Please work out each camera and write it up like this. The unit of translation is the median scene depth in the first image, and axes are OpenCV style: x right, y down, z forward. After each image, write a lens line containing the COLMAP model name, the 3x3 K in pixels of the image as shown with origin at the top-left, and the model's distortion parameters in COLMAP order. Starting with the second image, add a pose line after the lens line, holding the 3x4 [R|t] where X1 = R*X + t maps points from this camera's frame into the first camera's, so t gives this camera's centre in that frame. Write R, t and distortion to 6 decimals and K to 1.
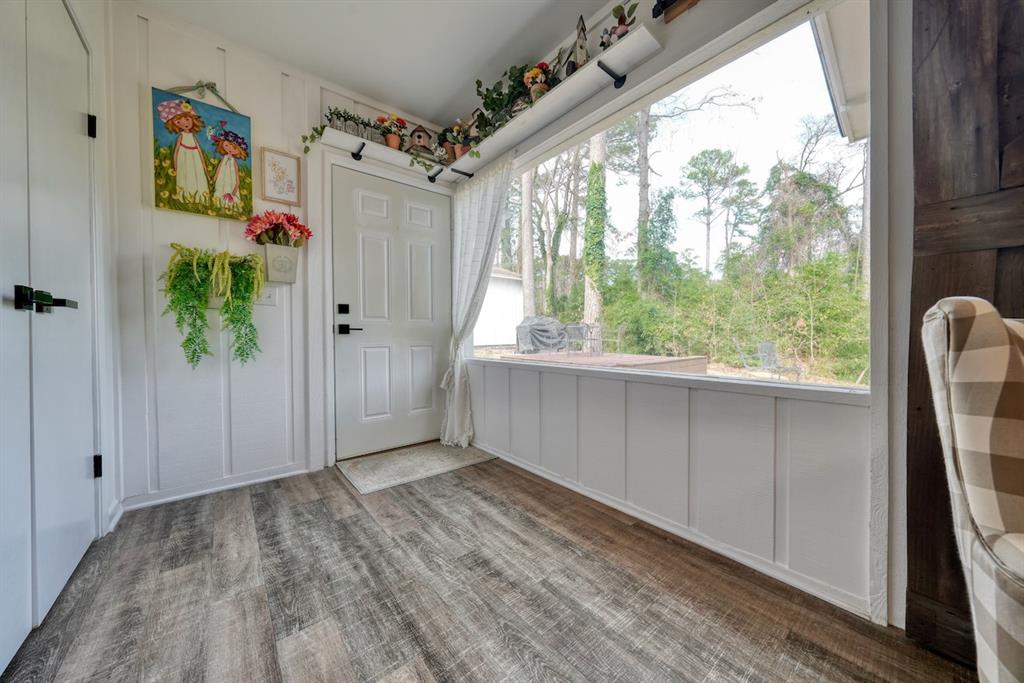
lens RADIAL K [[346.8, 0, 513.2], [0, 346.8, 340.3], [0, 0, 1]] dist [-0.004084, 0.000427]
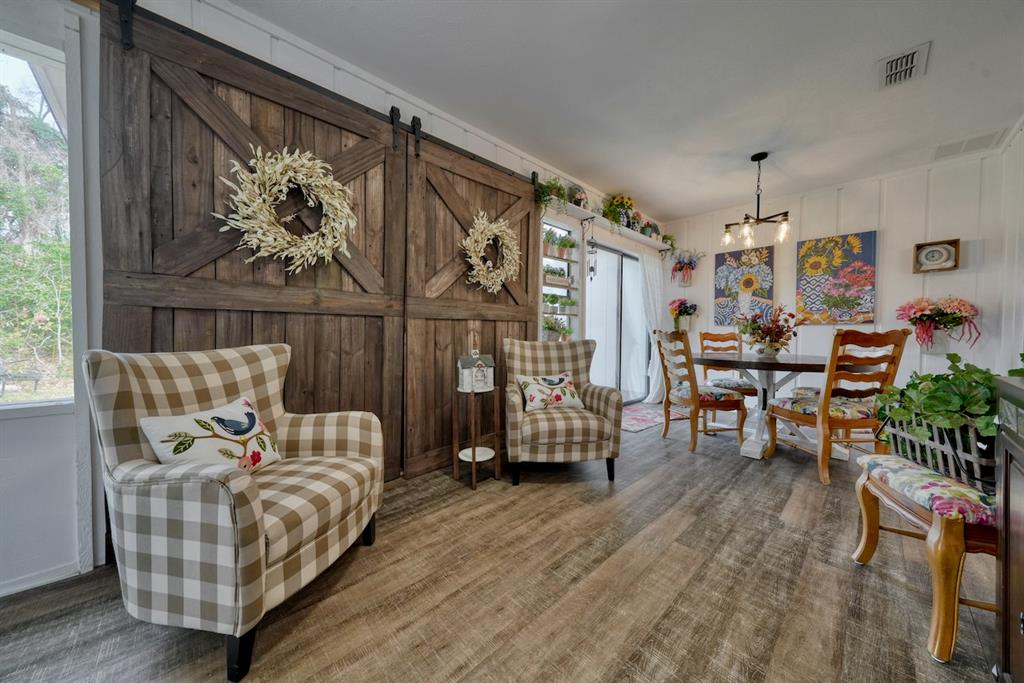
lens RADIAL K [[346.8, 0, 513.2], [0, 346.8, 340.3], [0, 0, 1]] dist [-0.004084, 0.000427]
pose [[-0.055499, -0.020755, 0.998243, -0.211565], [-0.000377, 0.999784, 0.020766, -0.065332], [-0.998459, 0.000776, -0.055495, -0.350101]]
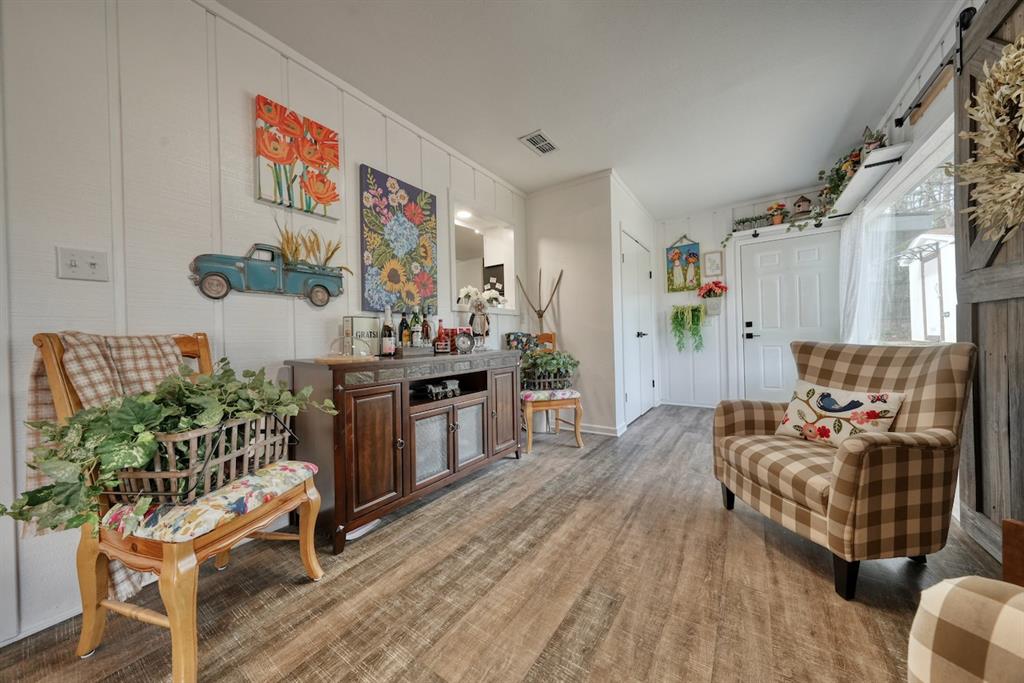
lens RADIAL K [[346.8, 0, 513.2], [0, 346.8, 340.3], [0, 0, 1]] dist [-0.004084, 0.000427]
pose [[0.268387, 0.004541, -0.963300, 1.219808], [0.017770, 0.999795, 0.009664, -0.064809], [0.963147, -0.019712, 0.268252, -0.874242]]
